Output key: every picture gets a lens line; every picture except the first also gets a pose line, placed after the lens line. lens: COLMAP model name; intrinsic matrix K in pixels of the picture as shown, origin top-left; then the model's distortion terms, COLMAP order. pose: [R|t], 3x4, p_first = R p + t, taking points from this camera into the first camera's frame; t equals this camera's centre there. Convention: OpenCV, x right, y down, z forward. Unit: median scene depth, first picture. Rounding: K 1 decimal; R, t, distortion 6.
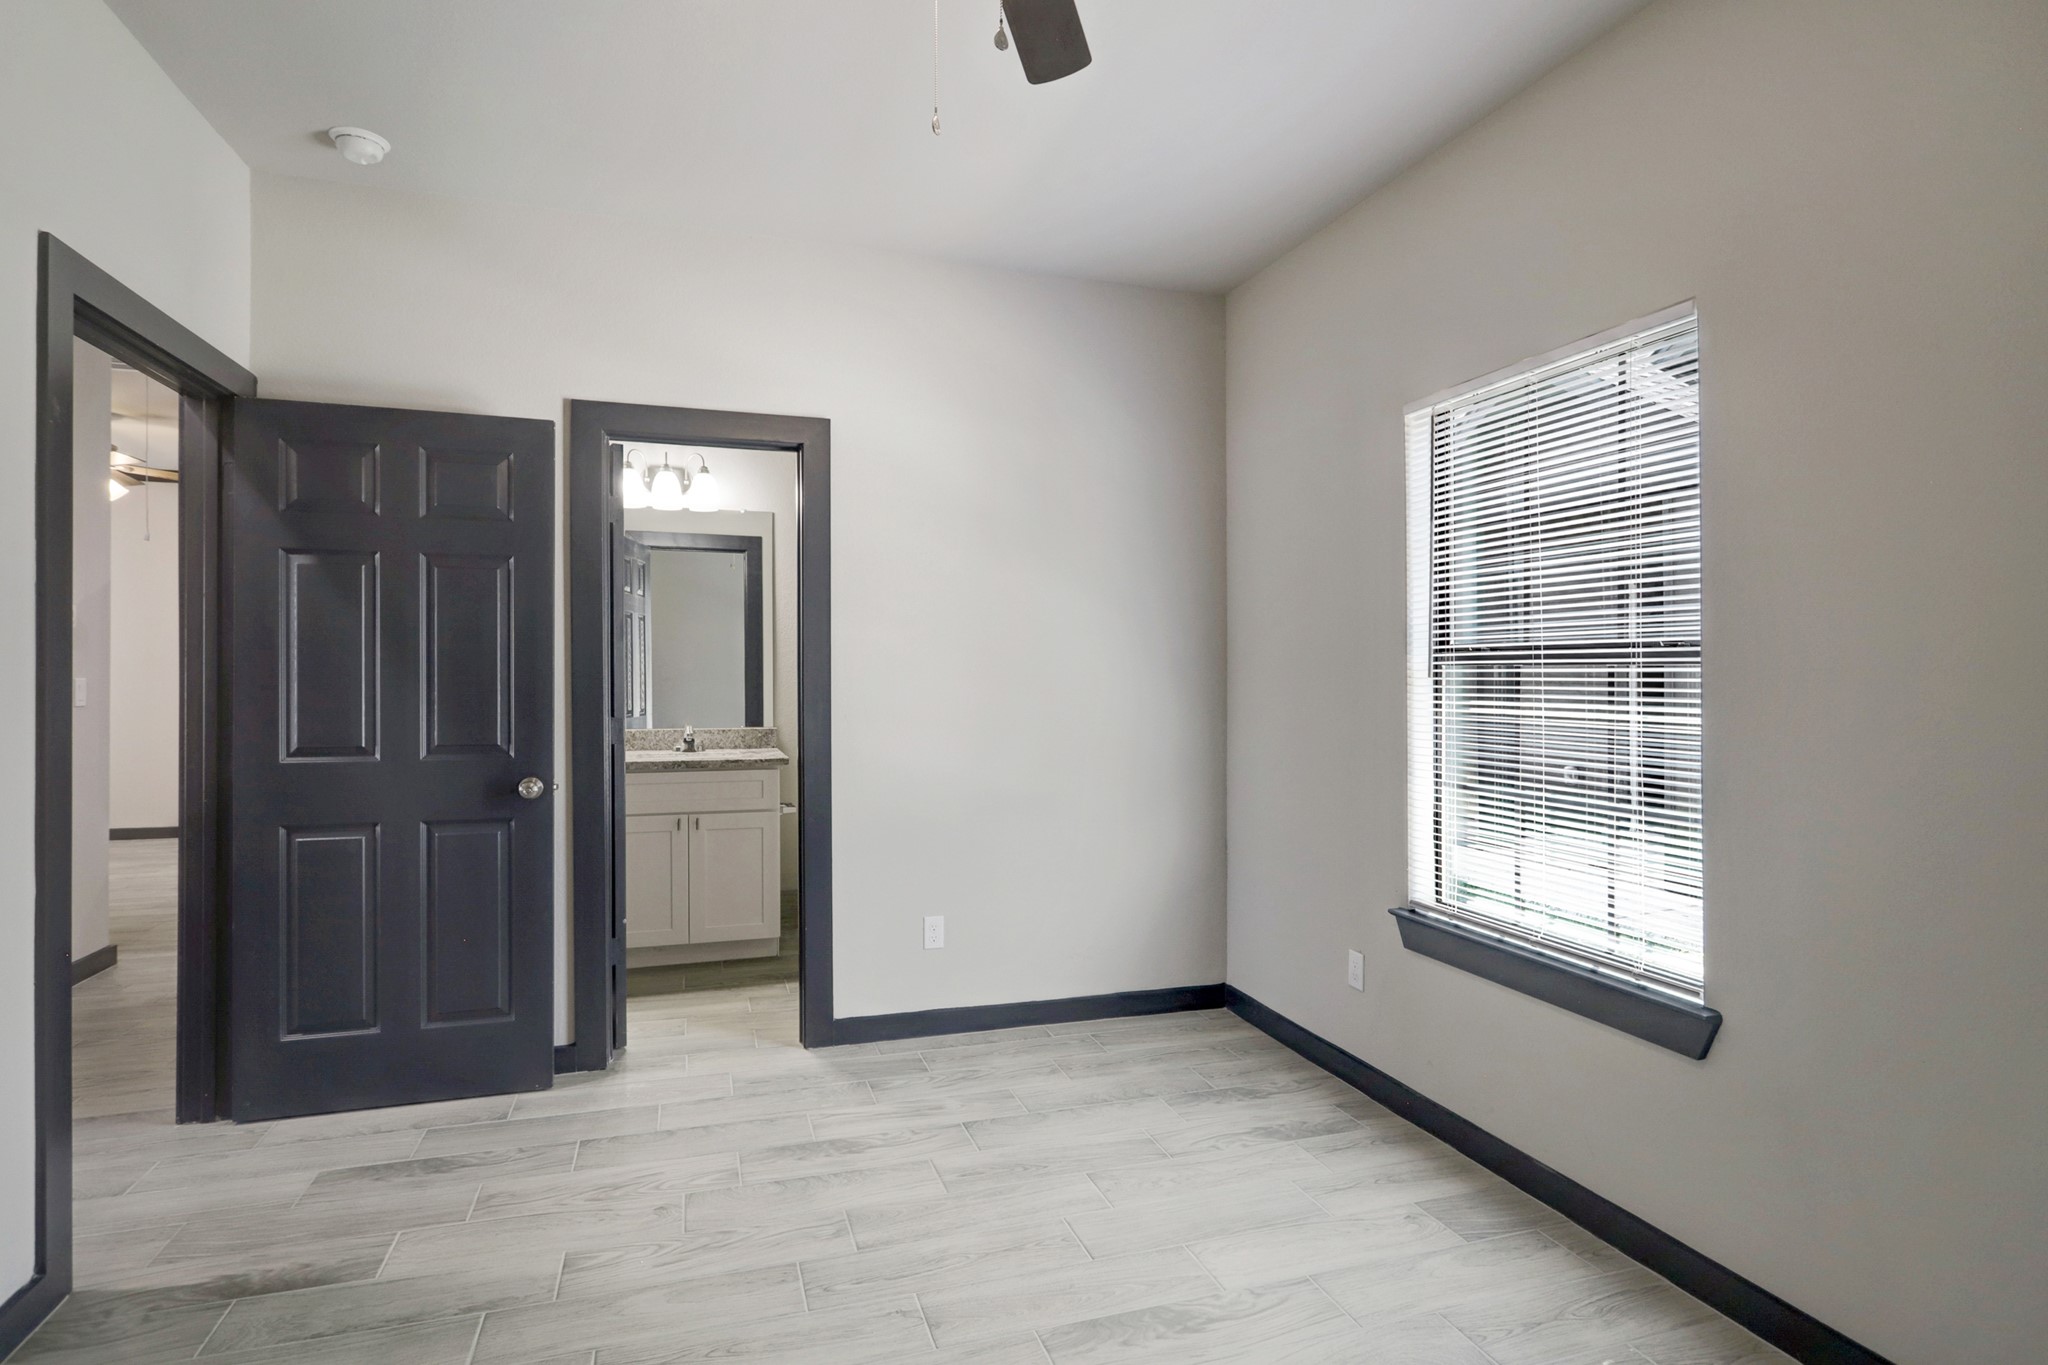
lens RADIAL K [[974.5, 0, 1024.0], [0, 974.5, 682.5], [0, 0, 1]] dist [-0.000504, -0.000094]
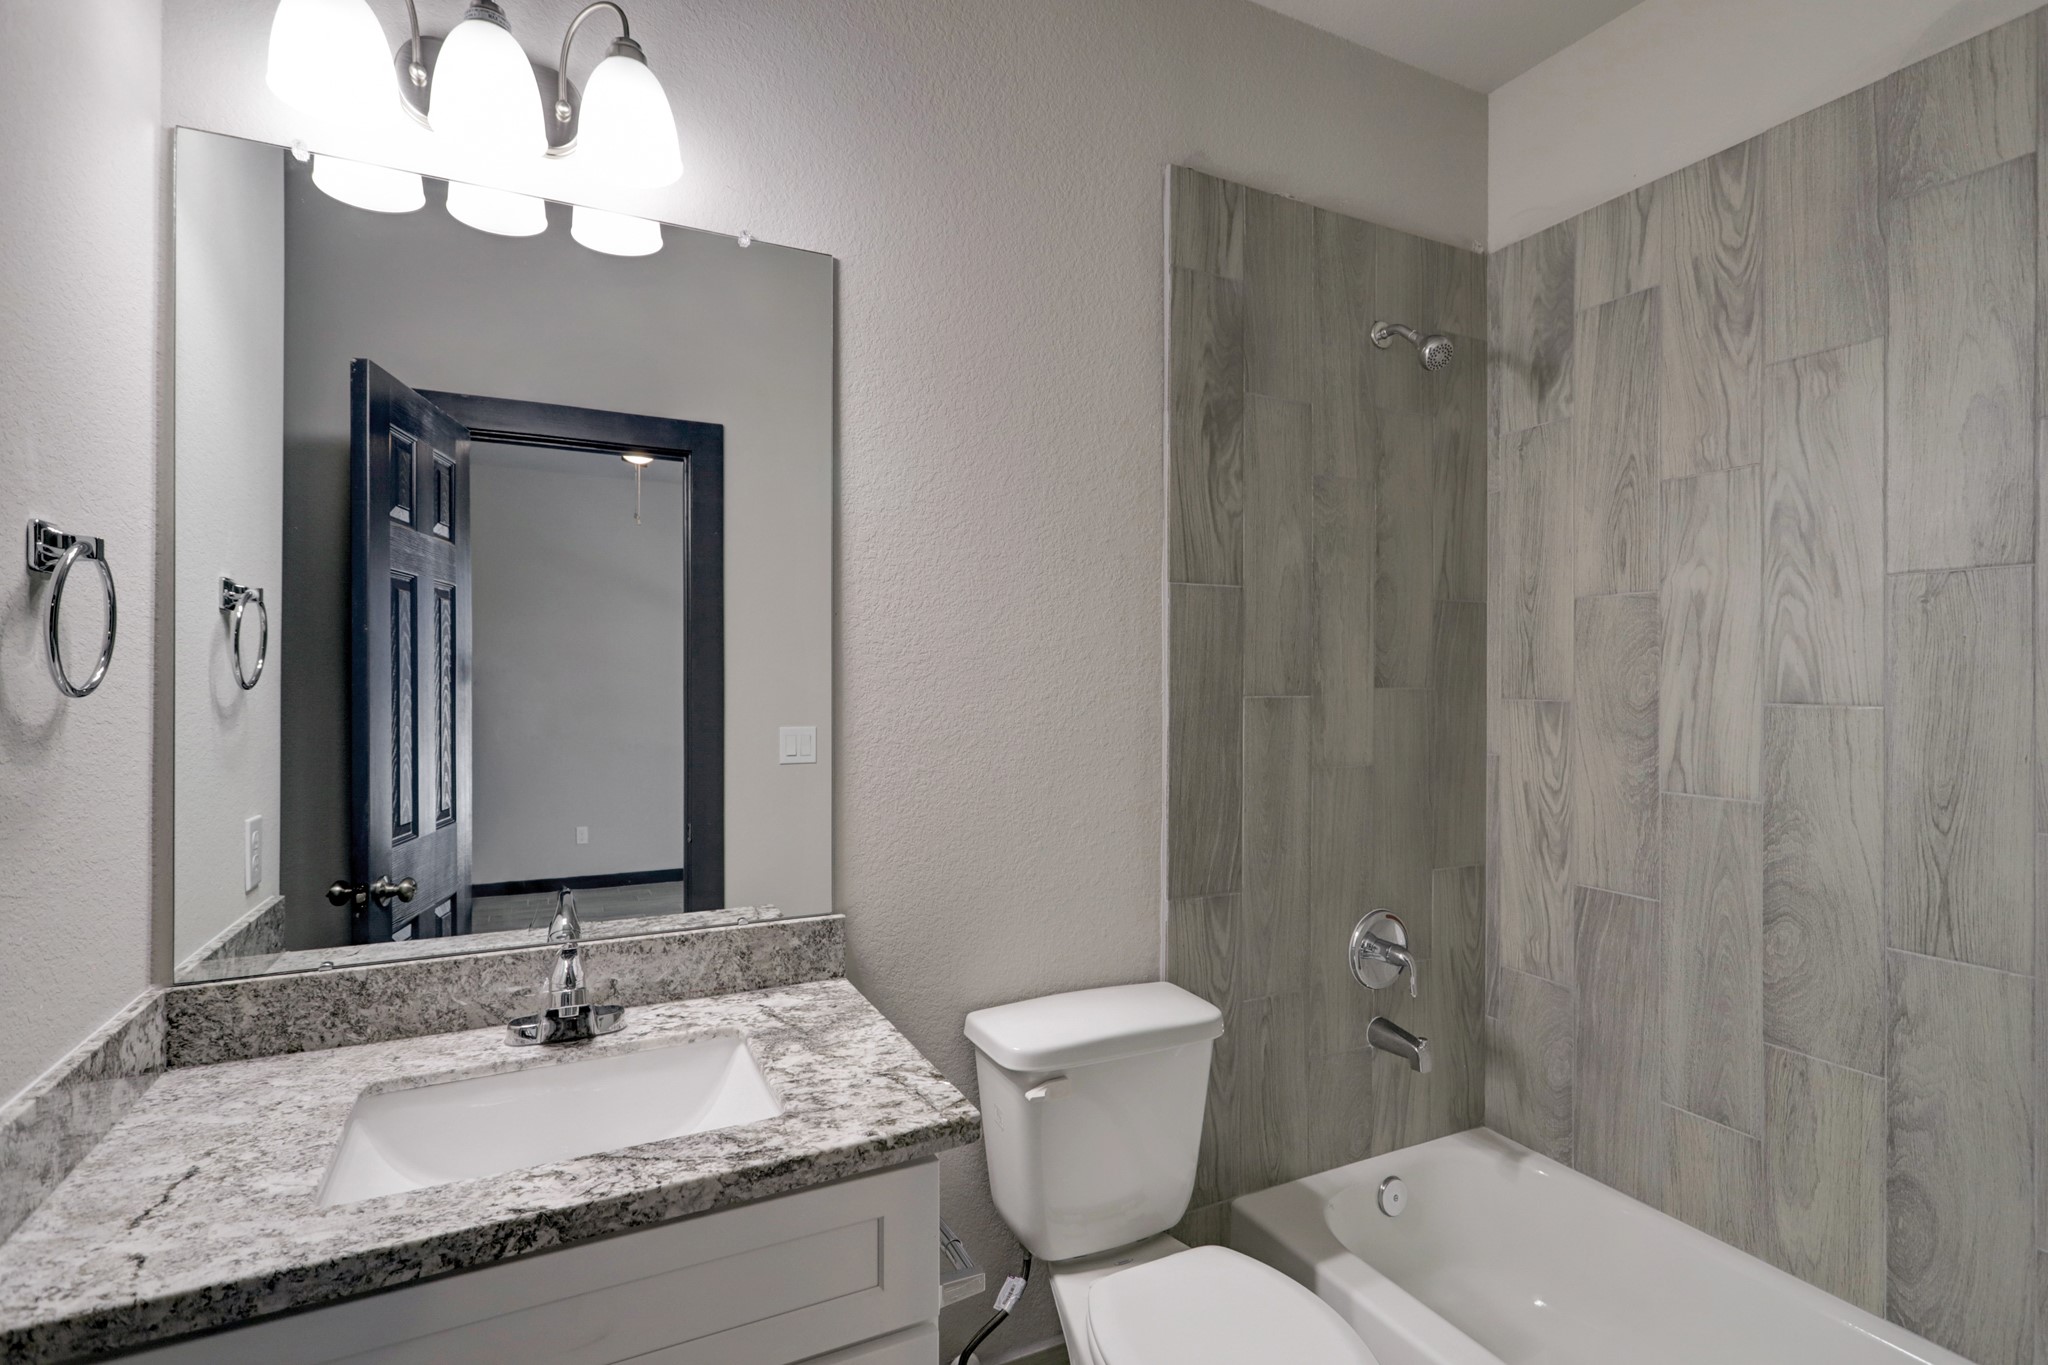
lens RADIAL K [[974.5, 0, 1024.0], [0, 974.5, 682.5], [0, 0, 1]] dist [-0.000504, -0.000094]
pose [[0.993629, 0.005286, 0.112573, -0.193798], [-0.002372, 0.999659, -0.026008, -0.017743], [-0.112672, 0.025575, 0.993303, 0.561660]]
